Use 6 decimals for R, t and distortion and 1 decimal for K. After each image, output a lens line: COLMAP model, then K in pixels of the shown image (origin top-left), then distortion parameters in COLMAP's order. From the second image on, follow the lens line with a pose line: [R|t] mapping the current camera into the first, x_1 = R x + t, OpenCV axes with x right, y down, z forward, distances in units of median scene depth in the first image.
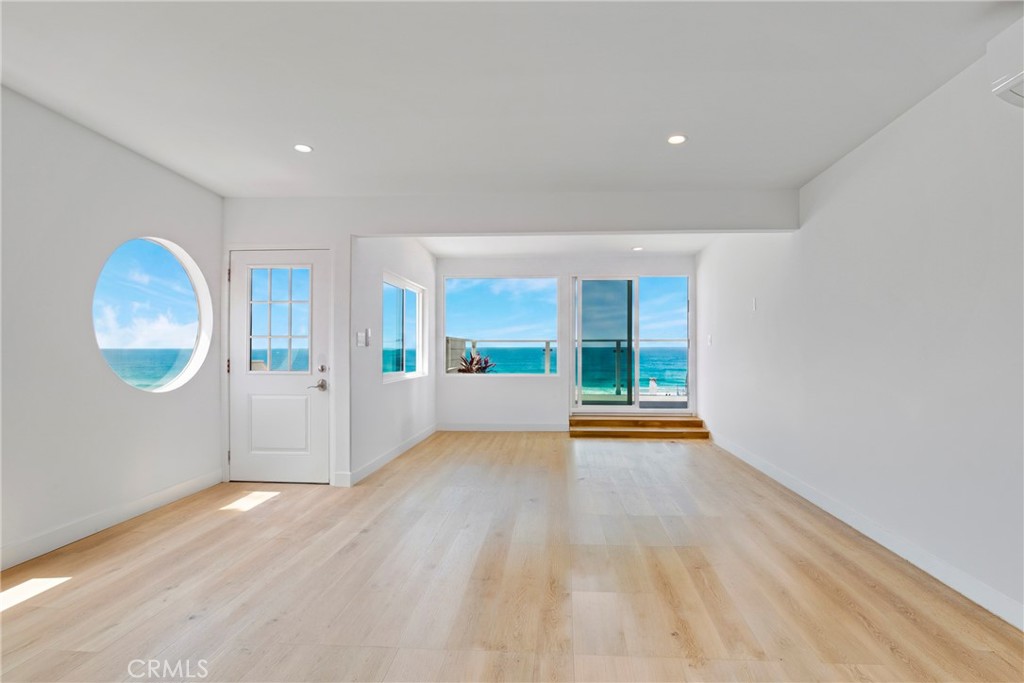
lens RADIAL K [[489.6, 0, 514.6], [0, 489.6, 349.8], [0, 0, 1]] dist [-0.024136, 0.004722]
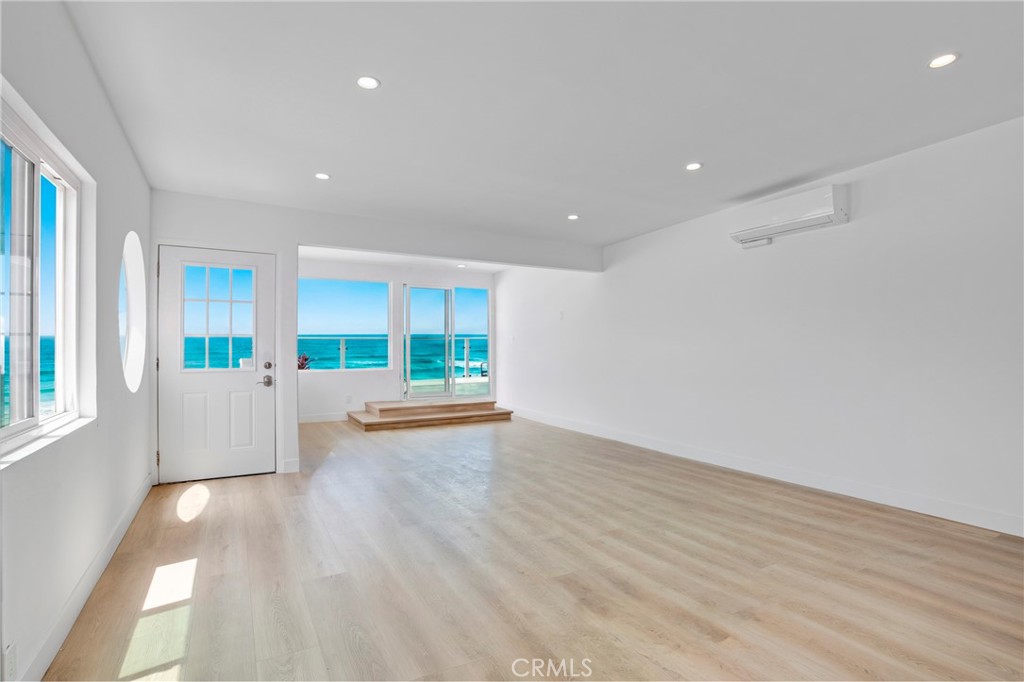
lens RADIAL K [[489.6, 0, 484.4], [0, 489.6, 345.7], [0, 0, 1]] dist [-0.024136, 0.004722]
pose [[0.852481, 0.002146, 0.522754, -0.541680], [-0.002135, 0.999998, -0.000625, -0.004760], [-0.522755, -0.000583, 0.852483, -0.155830]]
